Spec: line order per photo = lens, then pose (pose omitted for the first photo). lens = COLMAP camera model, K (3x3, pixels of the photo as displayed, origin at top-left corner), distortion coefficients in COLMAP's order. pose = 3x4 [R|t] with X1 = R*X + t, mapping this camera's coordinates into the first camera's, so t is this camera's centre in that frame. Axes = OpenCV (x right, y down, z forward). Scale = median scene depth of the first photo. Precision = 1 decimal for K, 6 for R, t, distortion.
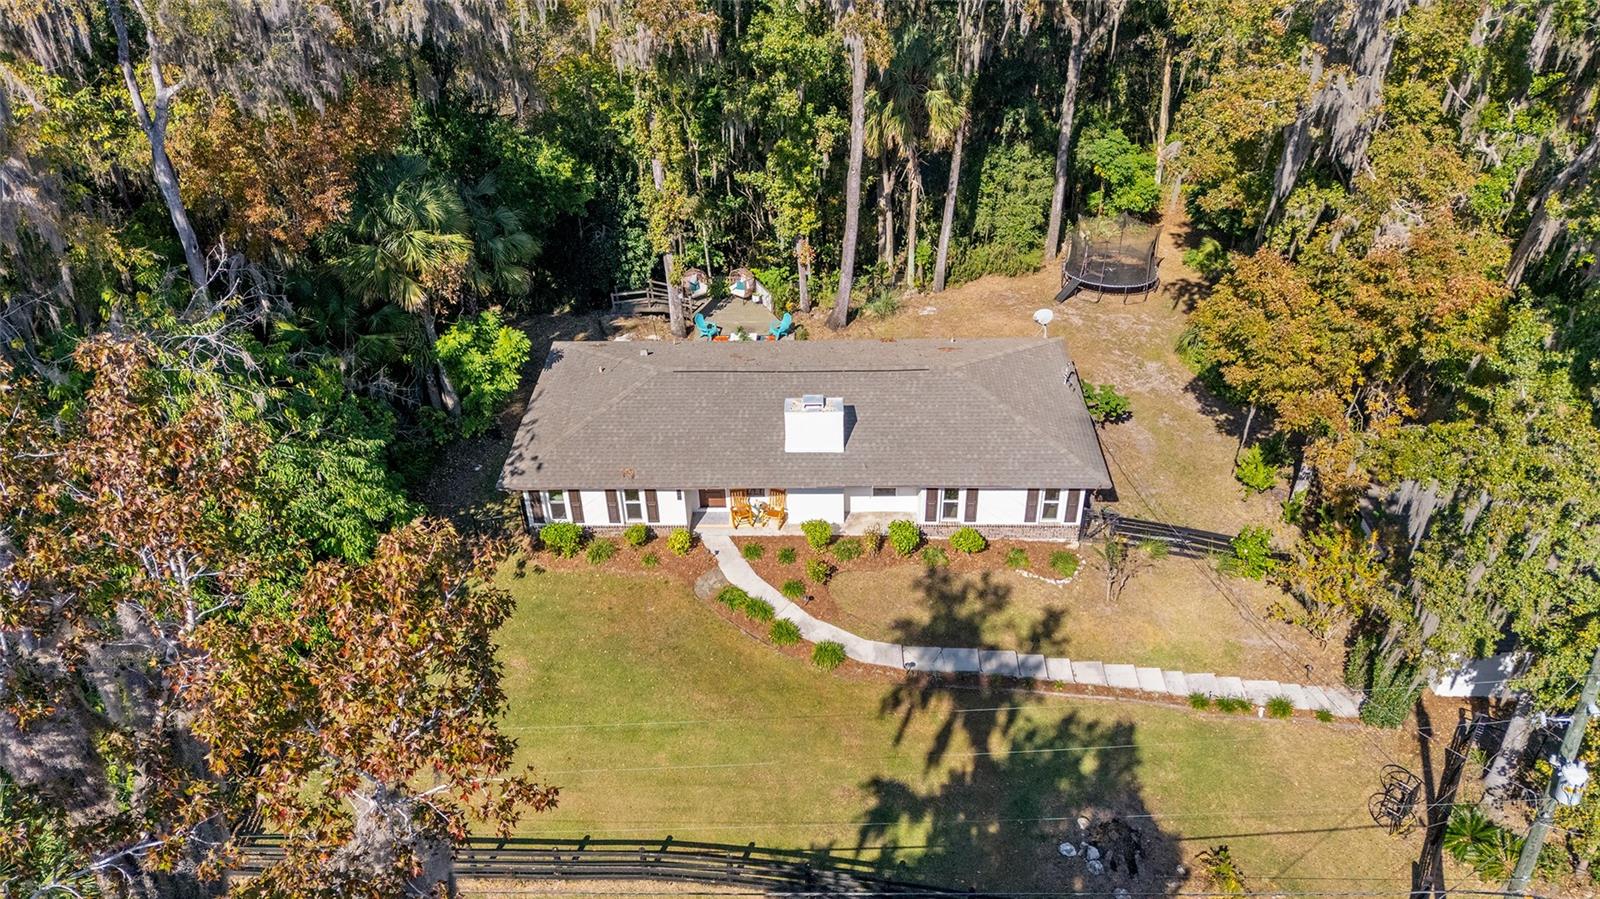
lens RADIAL K [[1170.7, 0, 791.7], [0, 1170.7, 446.1], [0, 0, 1]] dist [0.086510, -0.096313]
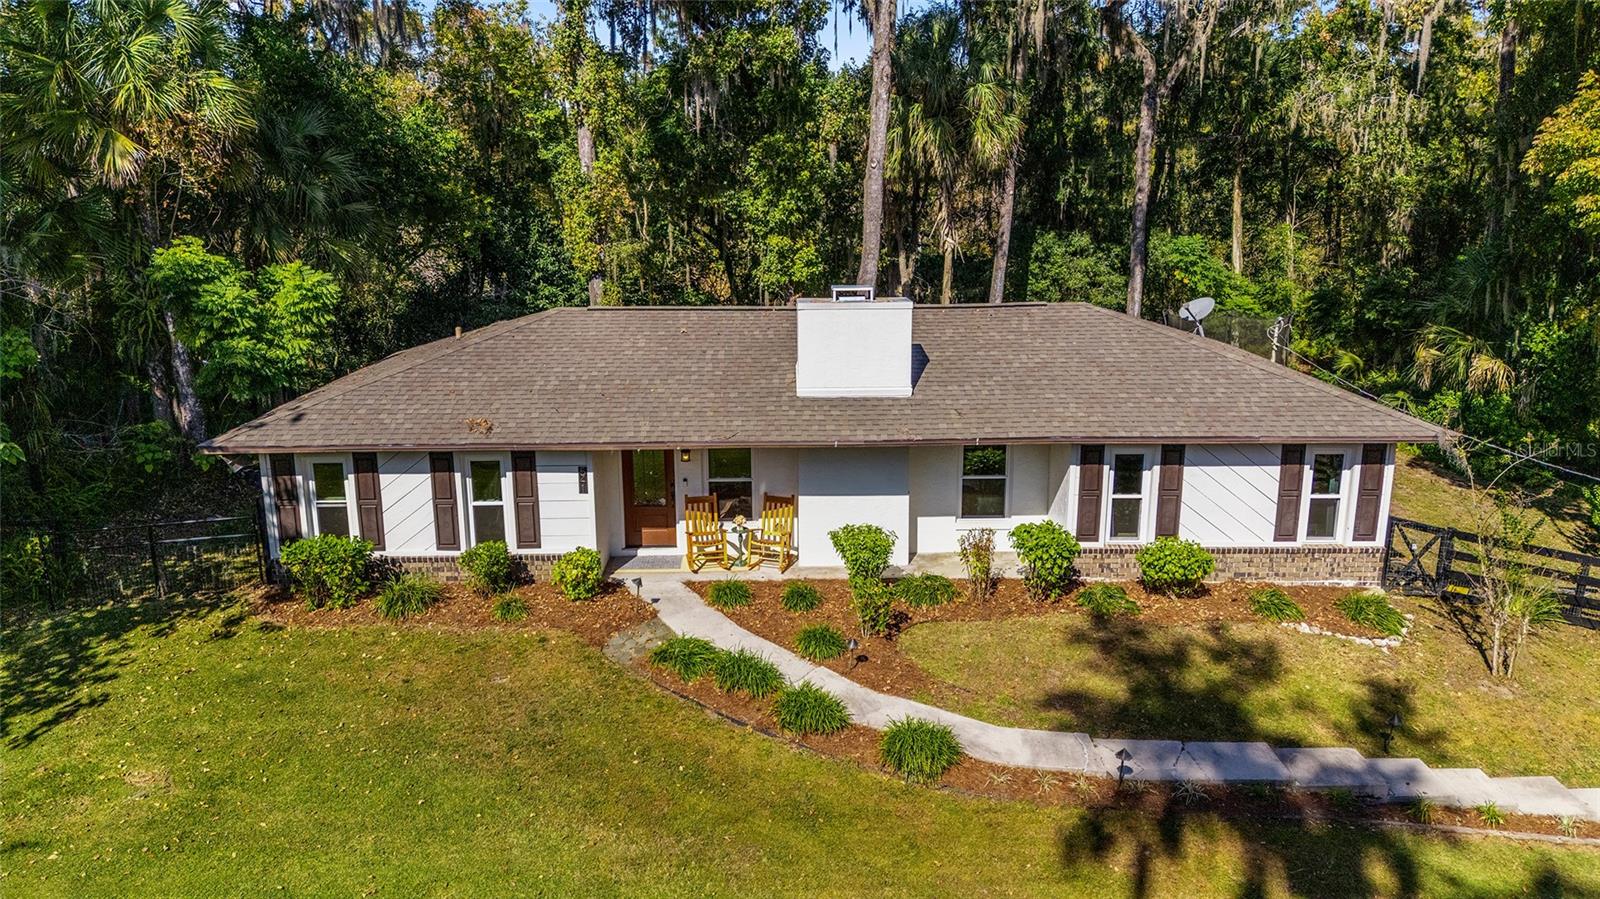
lens RADIAL K [[1171.0, 0, 807.4], [0, 1171.0, 452.7], [0, 0, 1]] dist [0.029554, -0.001943]
pose [[0.998081, 0.013040, 0.060541, -0.031465], [0.009963, 0.931036, -0.364792, 0.212329], [-0.061122, 0.364695, 0.929119, 0.528901]]
